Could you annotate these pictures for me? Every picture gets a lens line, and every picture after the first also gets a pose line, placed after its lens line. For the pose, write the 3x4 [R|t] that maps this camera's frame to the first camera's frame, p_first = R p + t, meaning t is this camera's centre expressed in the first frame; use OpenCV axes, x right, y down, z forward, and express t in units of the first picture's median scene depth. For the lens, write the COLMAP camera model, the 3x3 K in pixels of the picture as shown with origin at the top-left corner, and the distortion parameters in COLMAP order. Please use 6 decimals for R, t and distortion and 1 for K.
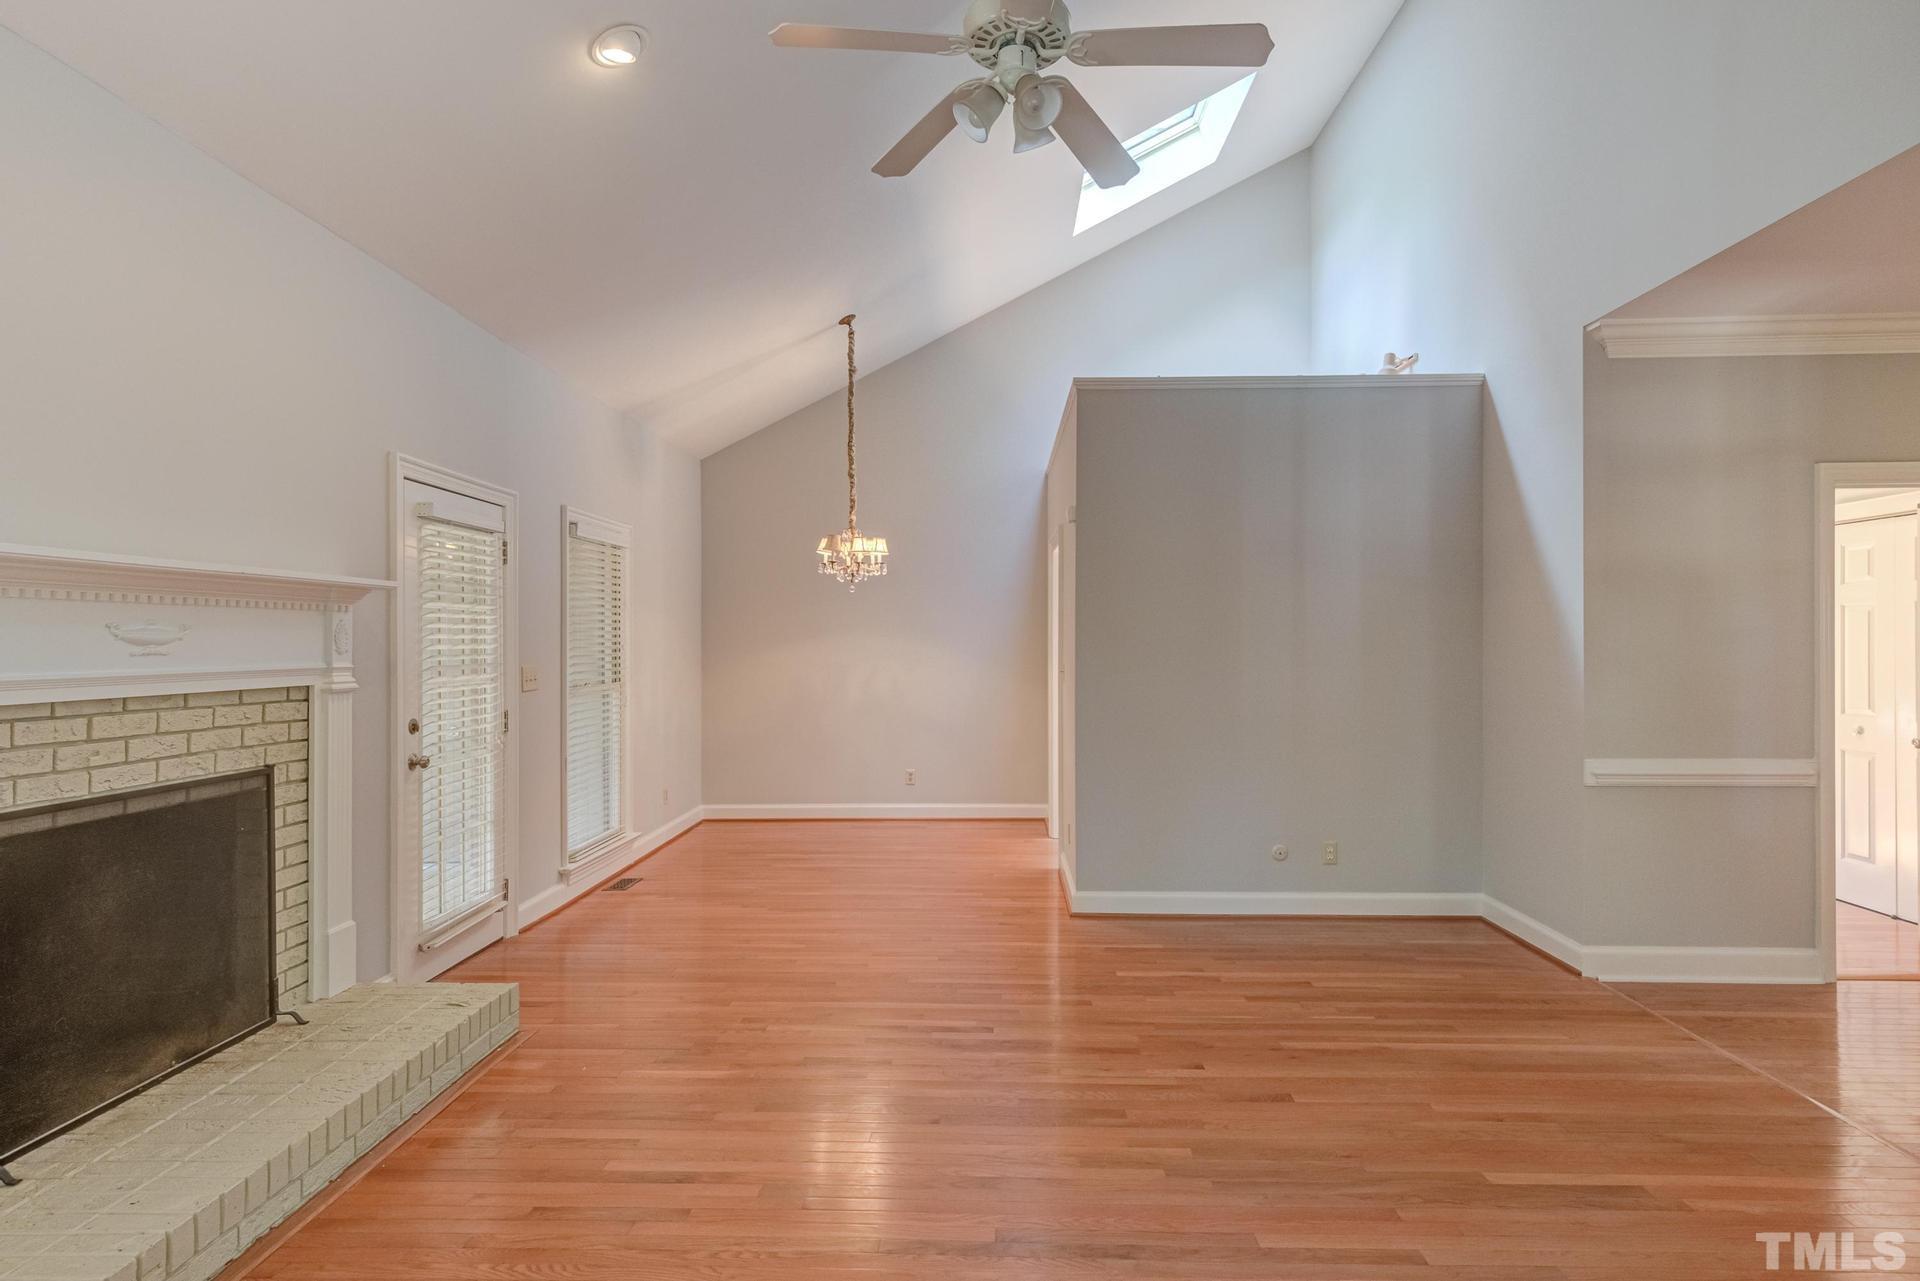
lens RADIAL K [[996.0, 0, 968.9], [0, 996.0, 642.4], [0, 0, 1]] dist [0.033568, -0.016058]
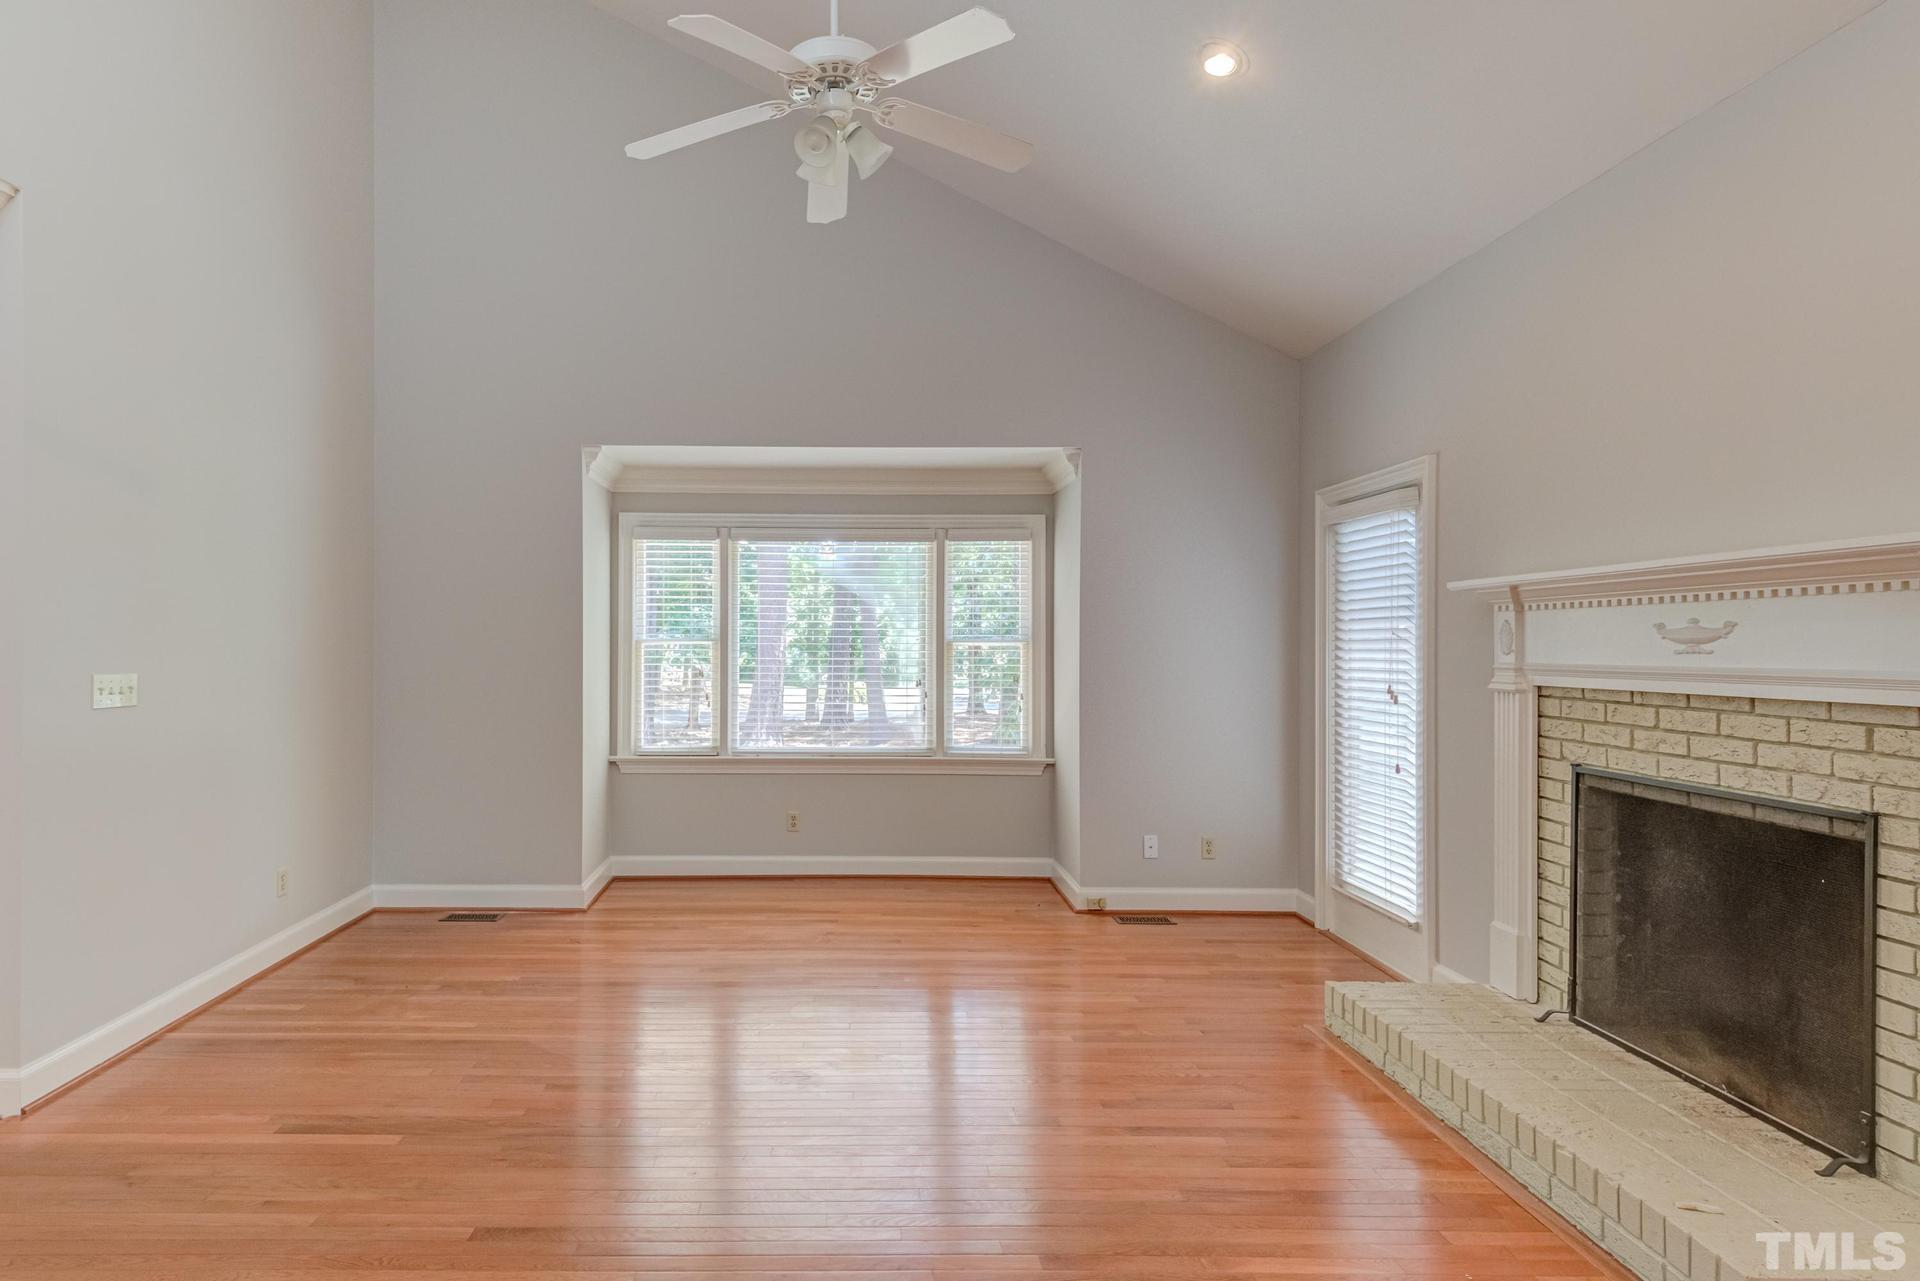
lens RADIAL K [[1049.1, 0, 828.7], [0, 1049.1, 644.3], [0, 0, 1]] dist [0.041246, -0.017998]
pose [[-0.999761, 0.003562, -0.021592, 0.065463], [0.003535, 0.999993, 0.001321, -0.001223], [0.021597, 0.001244, -0.999766, 1.870281]]
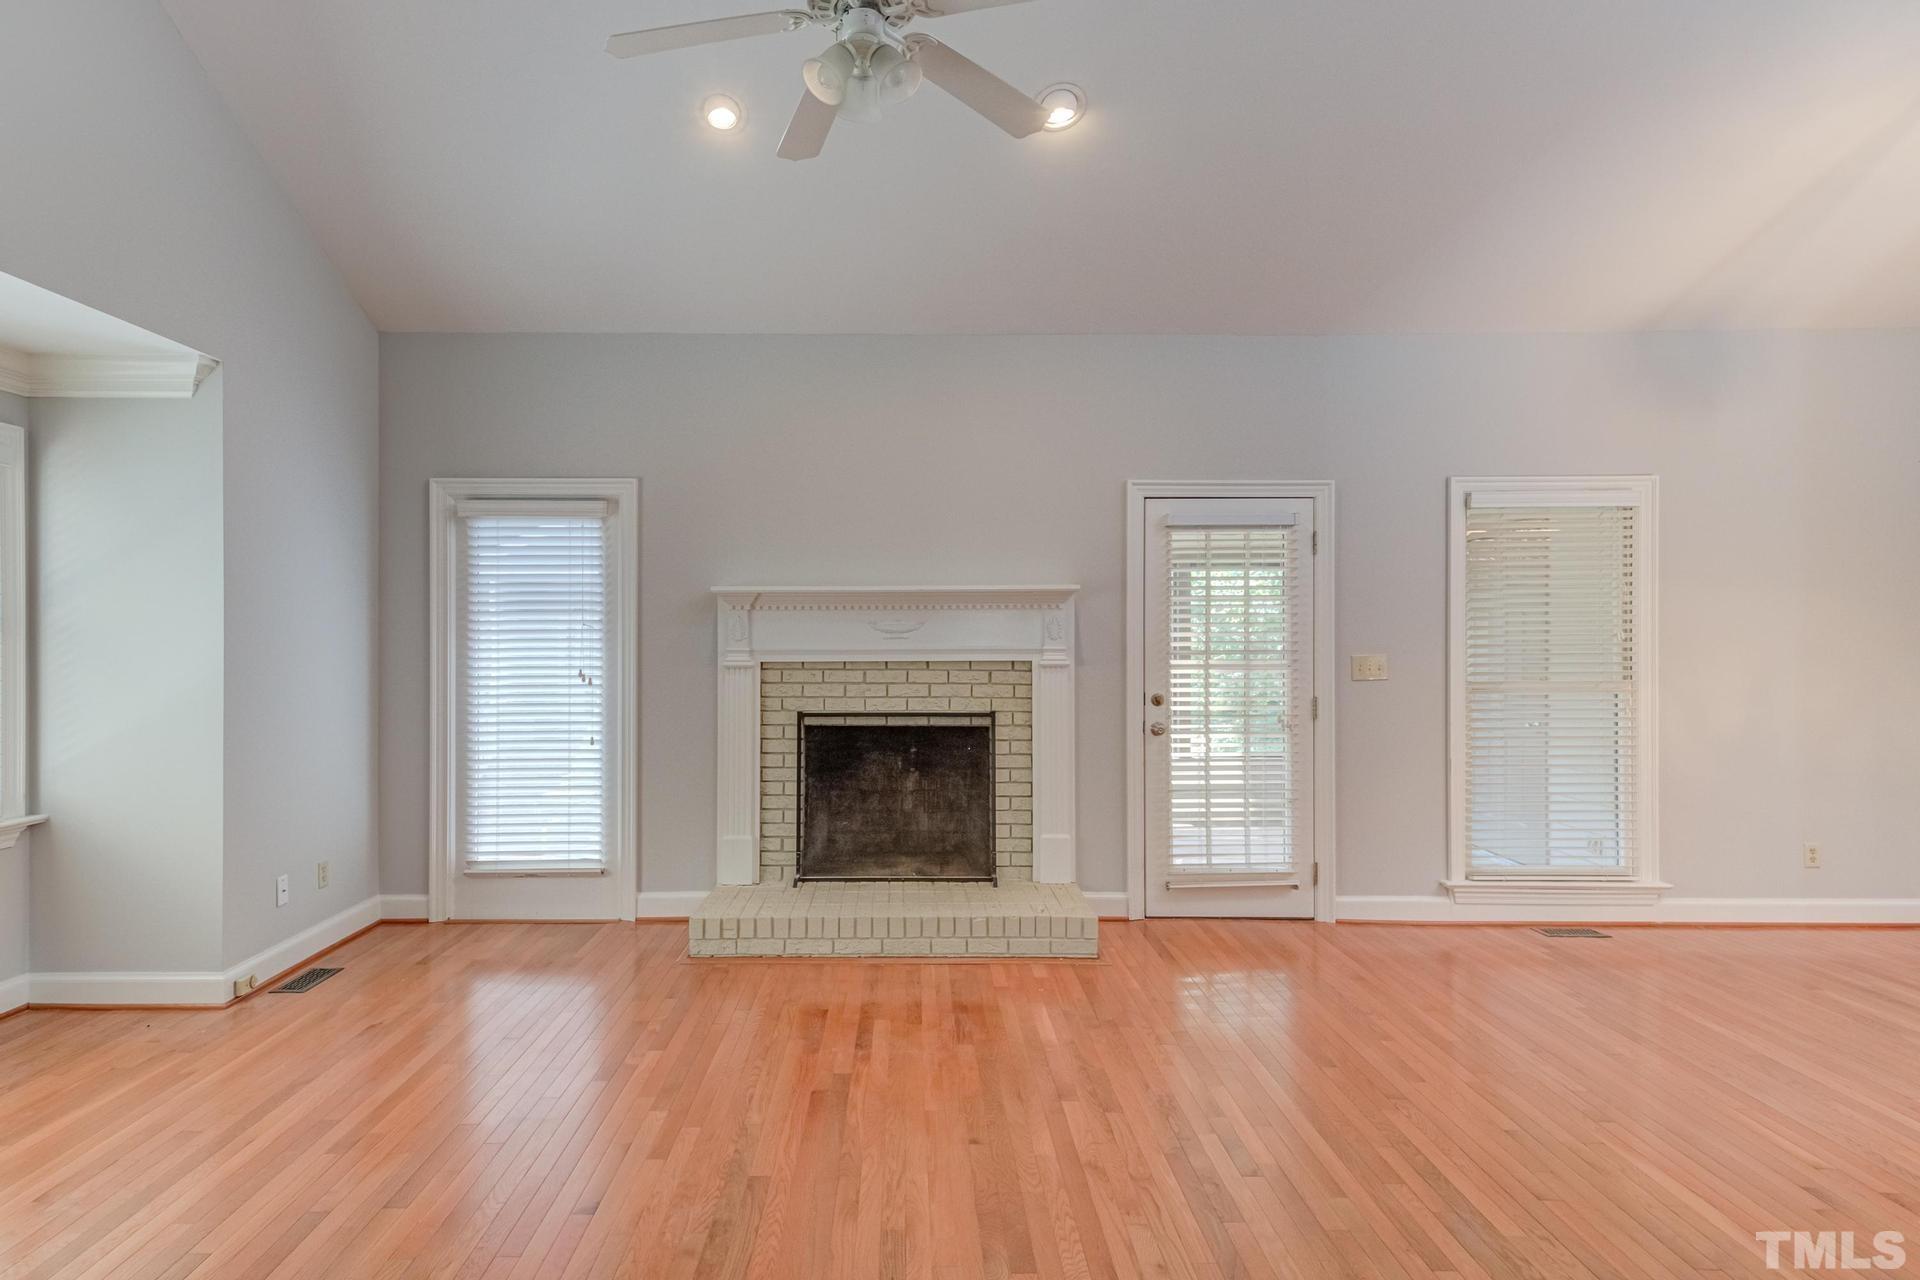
lens RADIAL K [[1012.8, 0, 920.5], [0, 1012.8, 630.1], [0, 0, 1]] dist [0.065240, -0.066659]
pose [[0.039029, -0.001458, -0.999237, 0.898976], [0.001222, 0.999998, -0.001411, 0.000573], [0.999237, -0.001166, 0.039031, 0.890299]]
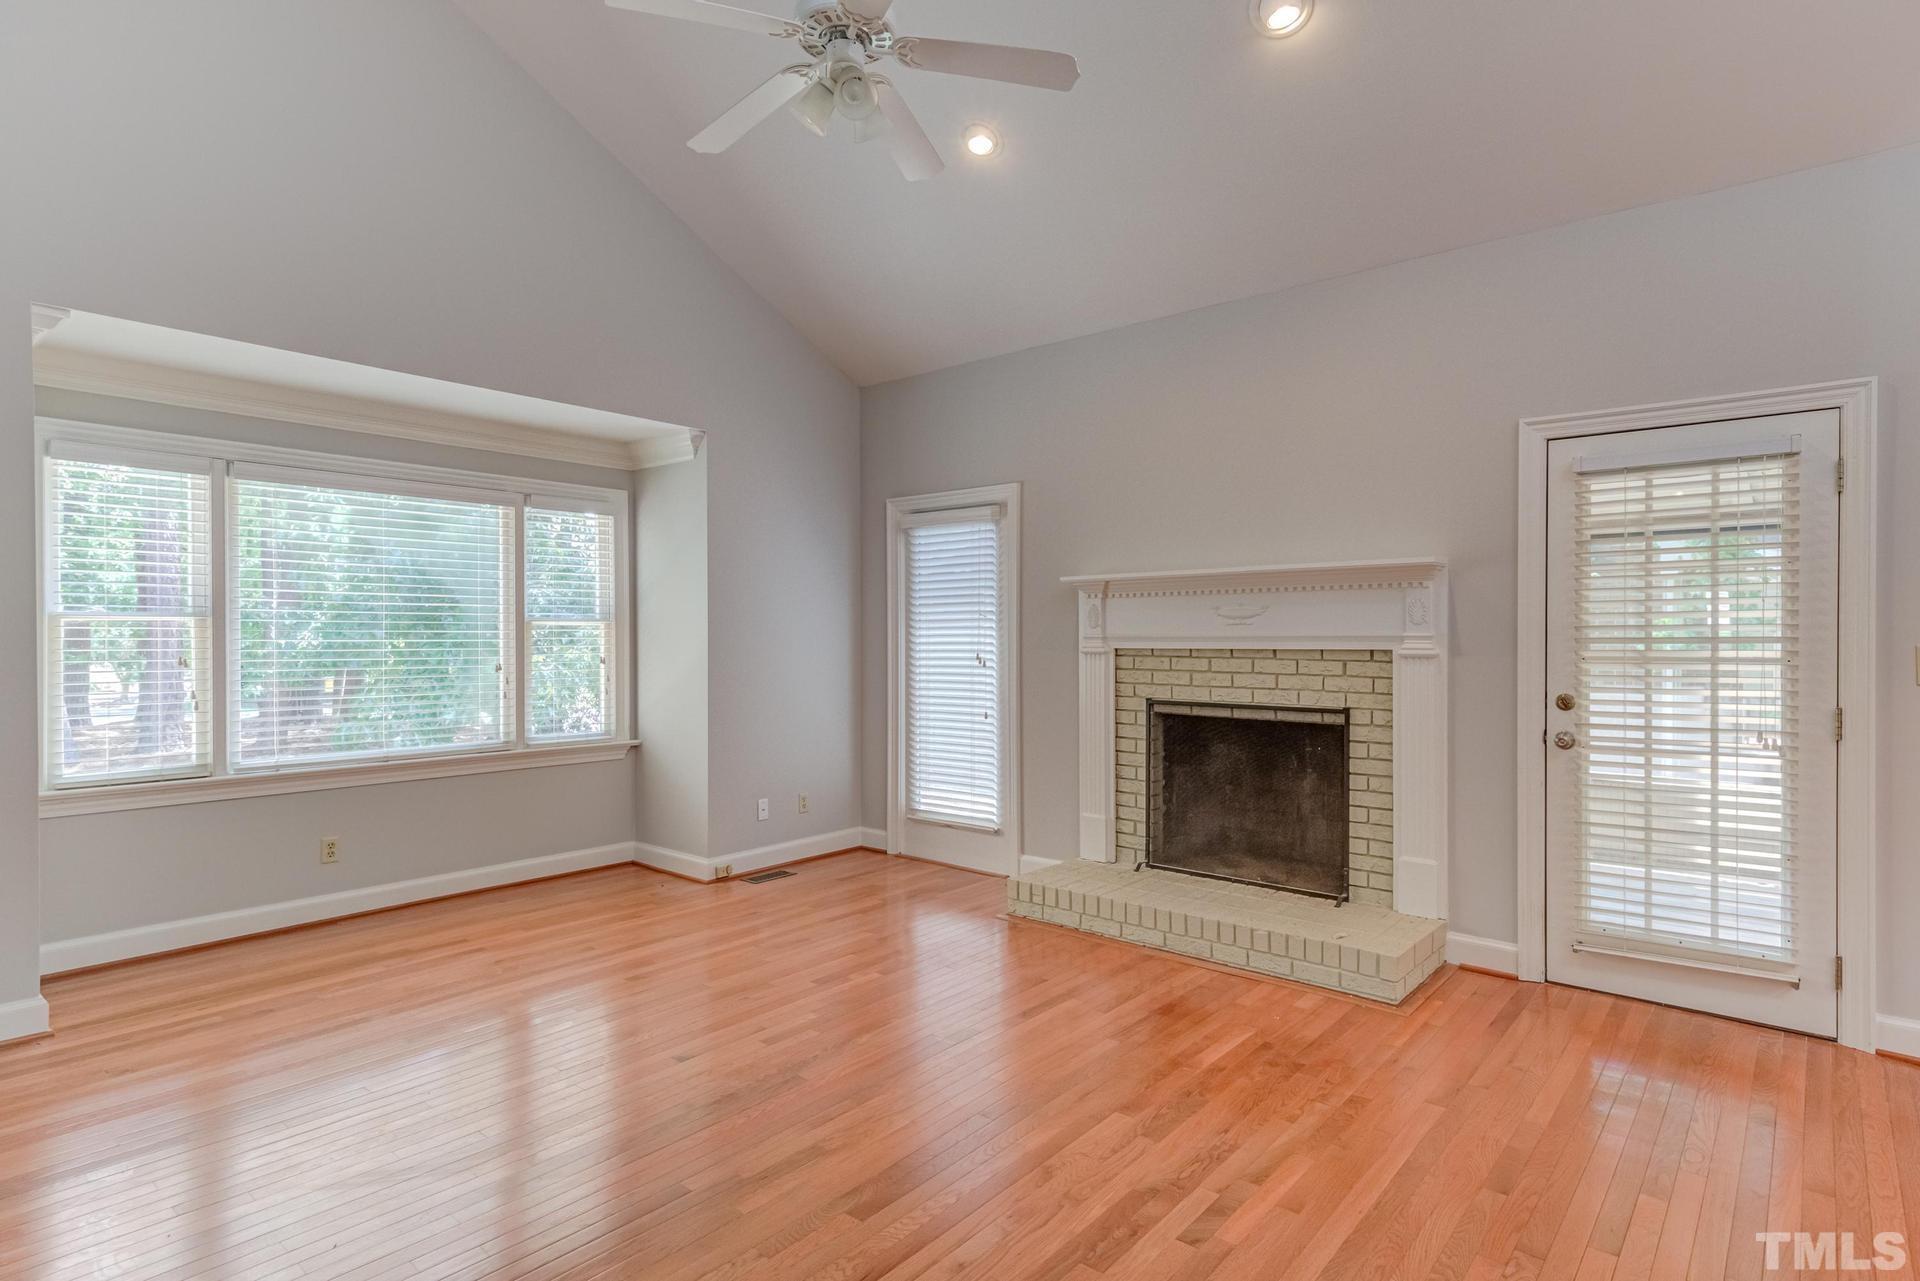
lens RADIAL K [[996.0, 0, 968.9], [0, 996.0, 642.4], [0, 0, 1]] dist [0.033568, -0.016058]
pose [[-0.614738, 0.011125, -0.788653, 0.703457], [0.004431, 0.999933, 0.010651, 0.020607], [0.788719, 0.003053, -0.614747, 1.522221]]
